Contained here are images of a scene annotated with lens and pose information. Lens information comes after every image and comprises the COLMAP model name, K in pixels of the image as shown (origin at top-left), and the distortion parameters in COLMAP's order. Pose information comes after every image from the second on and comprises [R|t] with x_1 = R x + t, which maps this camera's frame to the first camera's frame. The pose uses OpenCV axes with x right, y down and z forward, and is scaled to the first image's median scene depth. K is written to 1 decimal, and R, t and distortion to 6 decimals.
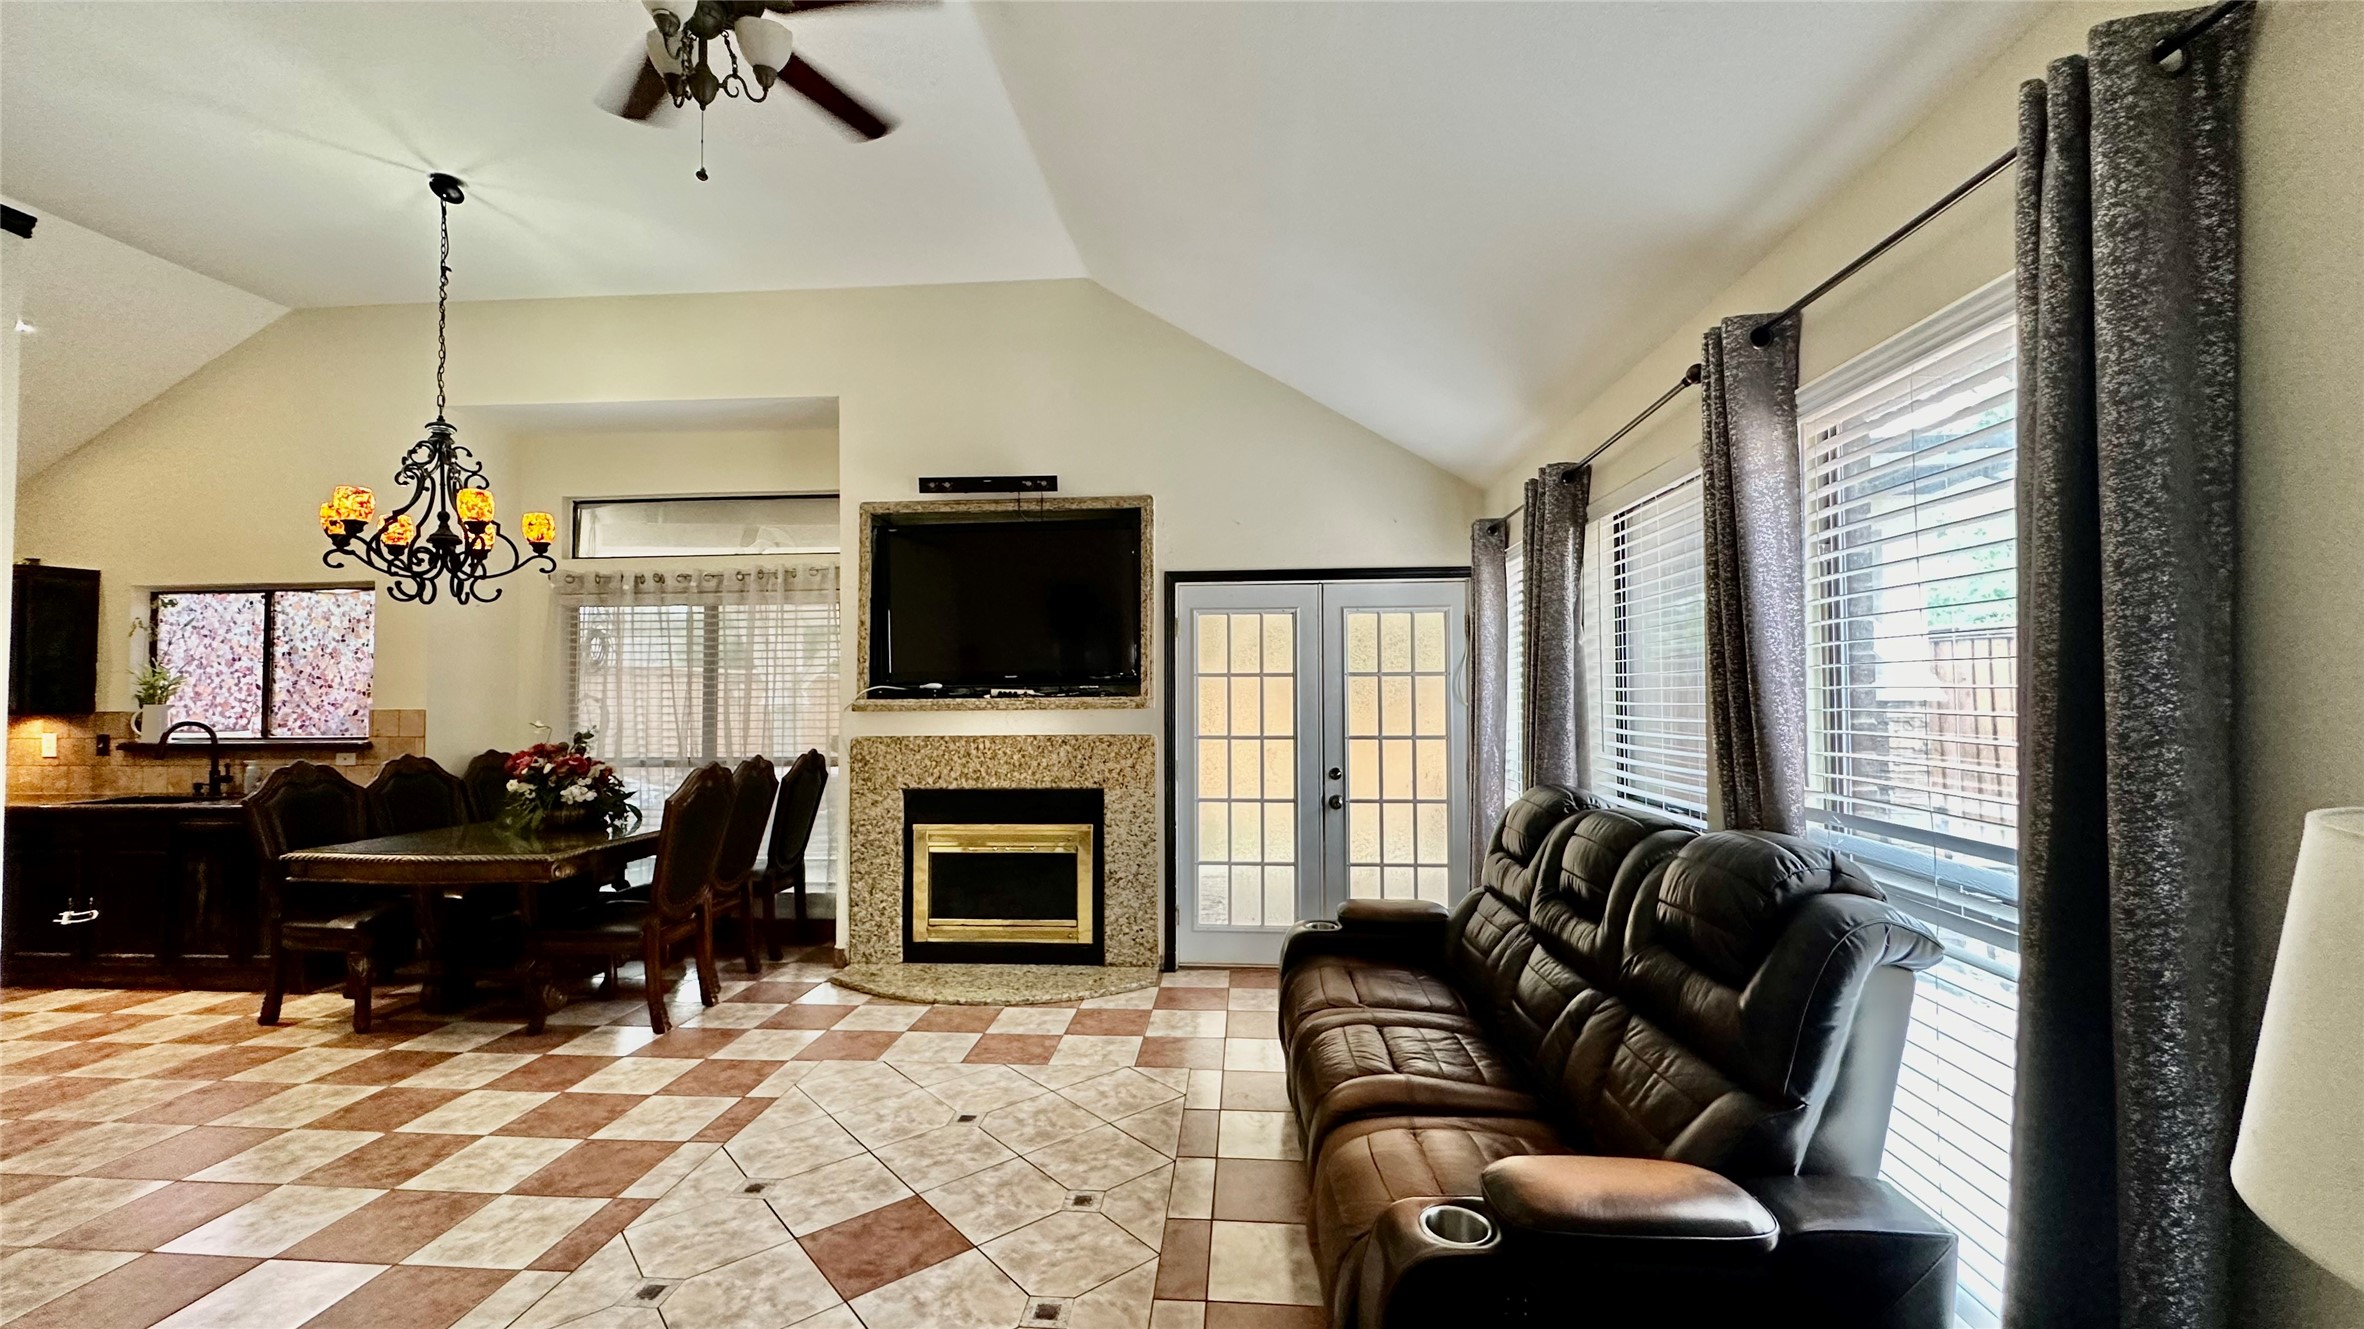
lens RADIAL K [[941.6, 0, 1173.6], [0, 941.6, 665.2], [0, 0, 1]] dist [-0.004669, 0.001889]
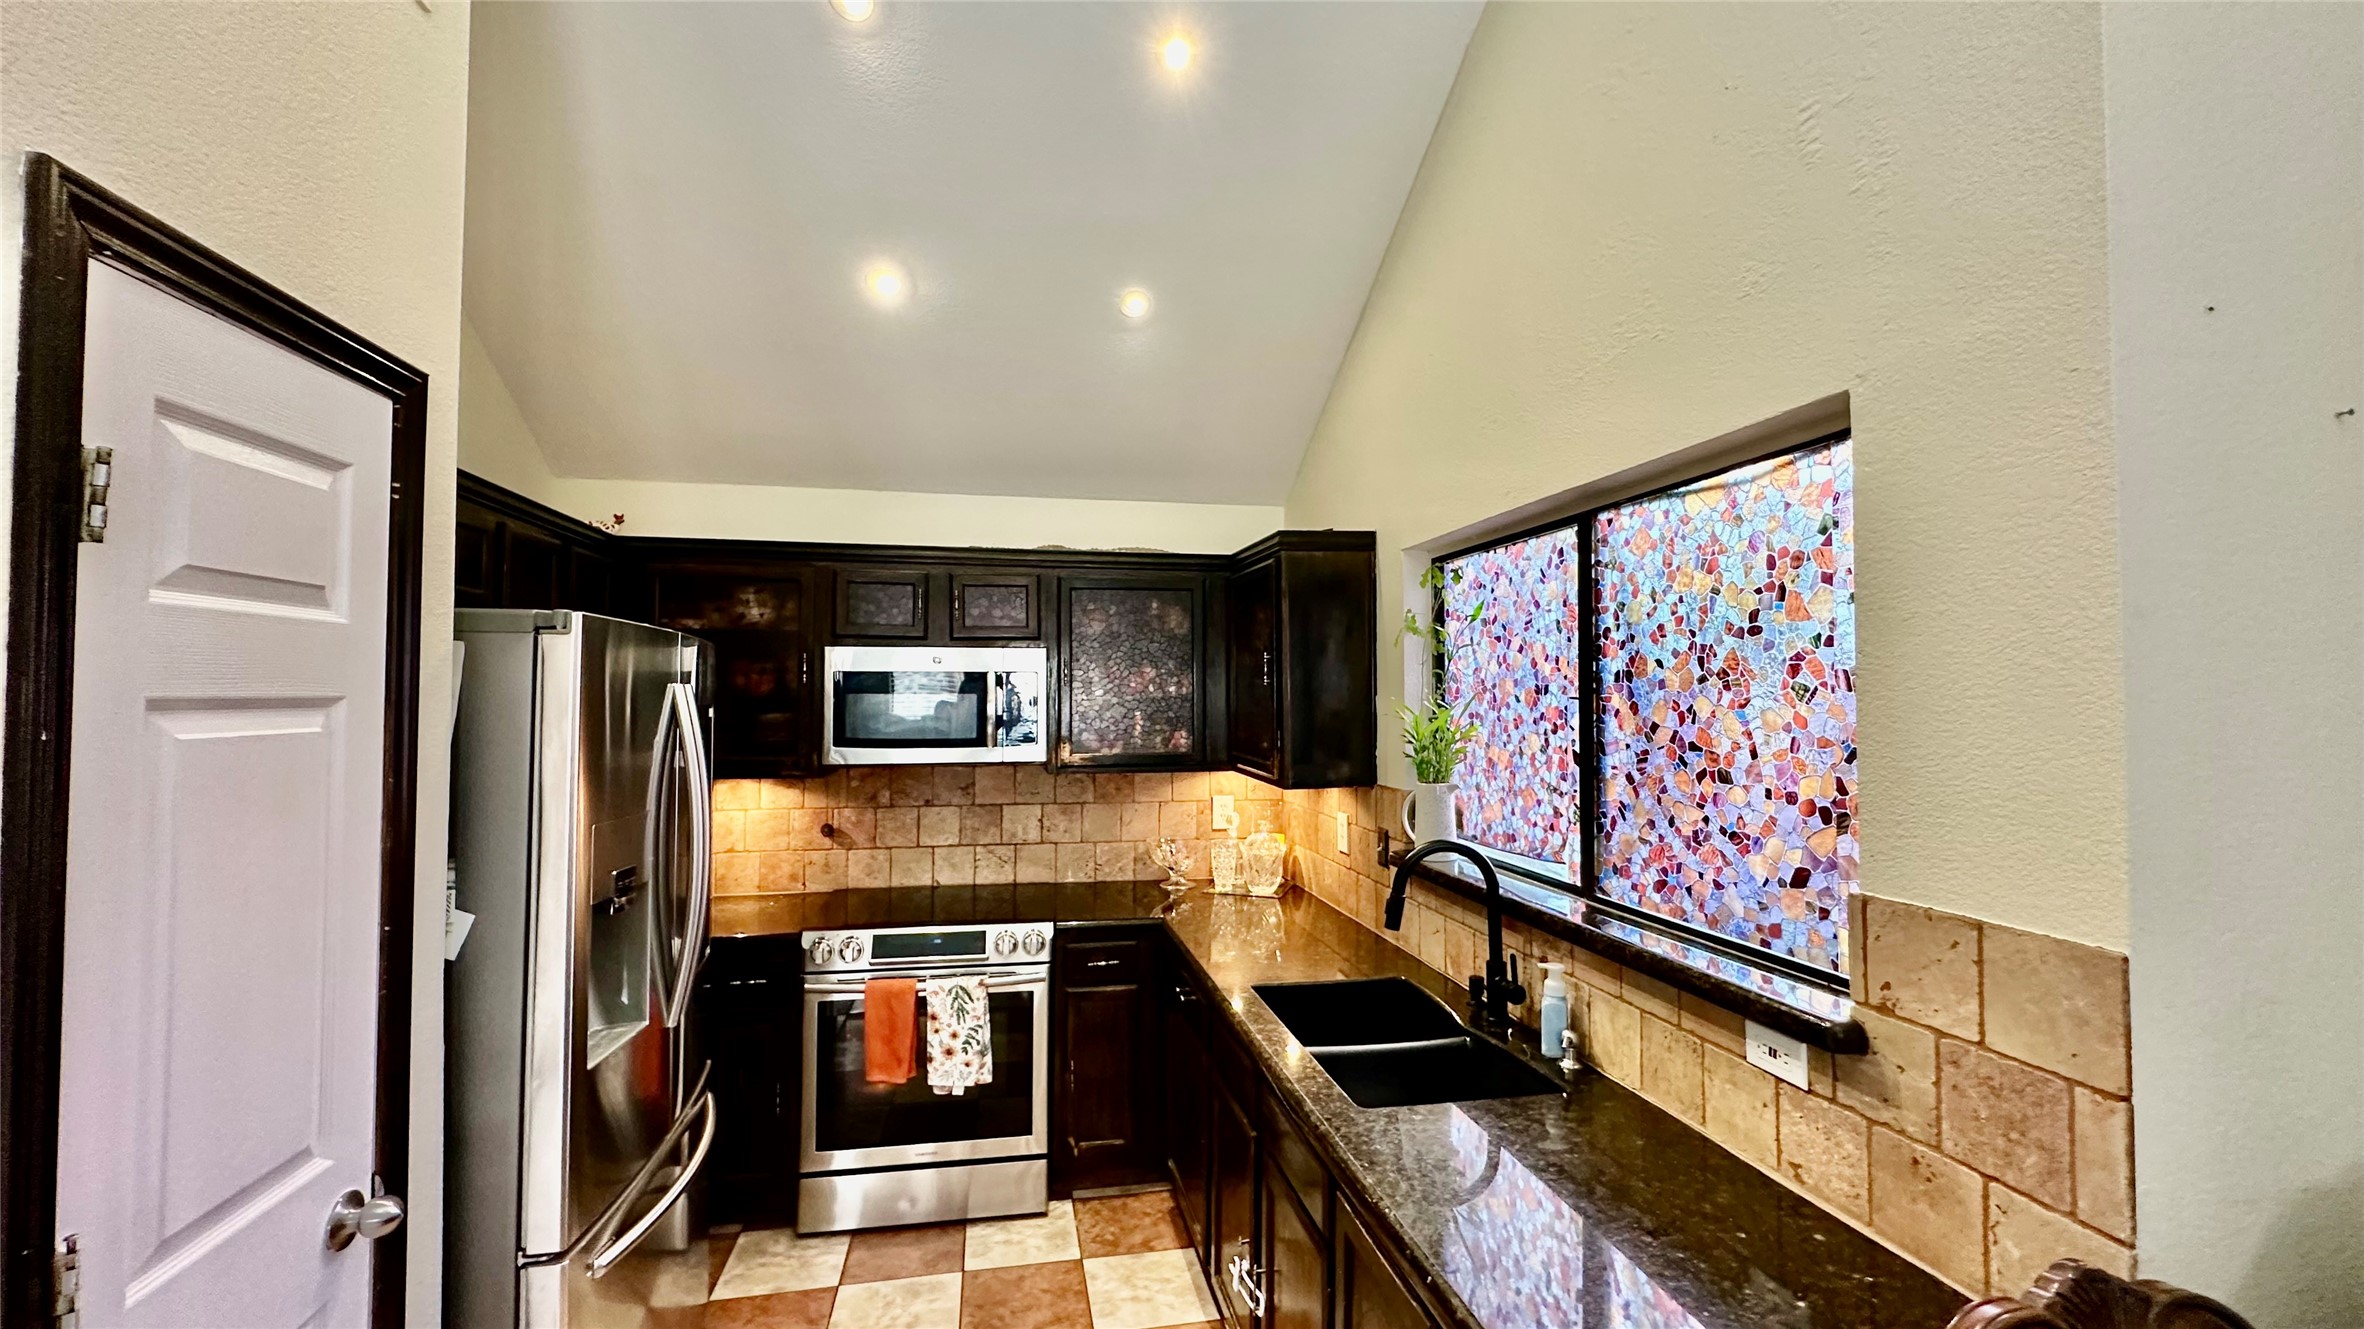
lens RADIAL K [[941.6, 0, 1179.4], [0, 941.6, 662.9], [0, 0, 1]] dist [-0.004669, 0.001889]
pose [[0.272350, -0.024871, -0.961877, -0.700225], [0.027725, 0.999454, -0.017993, -0.016759], [0.961799, -0.021768, 0.272891, 0.804102]]
